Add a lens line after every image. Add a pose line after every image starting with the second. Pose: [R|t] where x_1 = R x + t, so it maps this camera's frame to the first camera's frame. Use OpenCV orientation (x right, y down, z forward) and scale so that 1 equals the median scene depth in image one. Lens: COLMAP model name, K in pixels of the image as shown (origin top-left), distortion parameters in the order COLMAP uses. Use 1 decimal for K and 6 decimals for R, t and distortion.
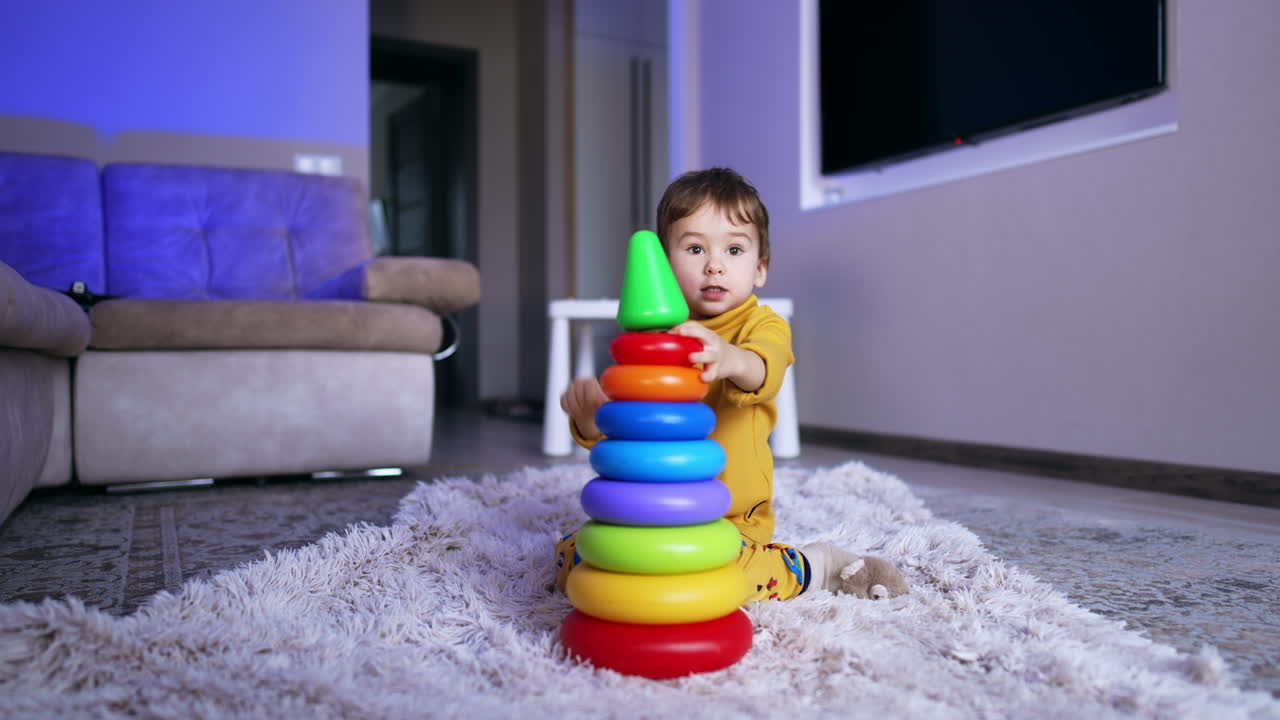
lens RADIAL K [[959.9, 0, 640.0], [0, 959.9, 360.0], [0, 0, 1]] dist [0.030695, -0.004116]
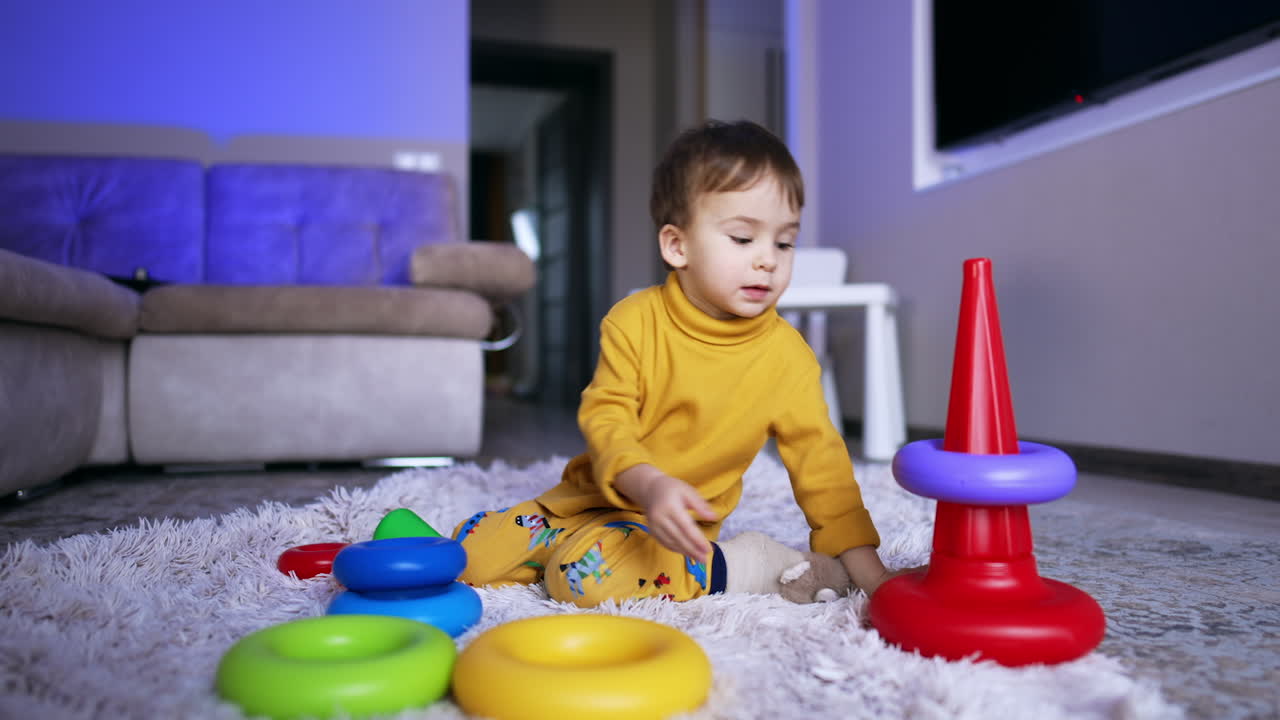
lens RADIAL K [[960.5, 0, 647.1], [0, 960.5, 354.3], [0, 0, 1]] dist [0.007268, 0.002736]
pose [[0.979869, -0.000203, -0.199640, 0.146046], [-0.003923, 0.999787, -0.020274, 0.027486], [0.199601, 0.020649, 0.979660, 0.089231]]
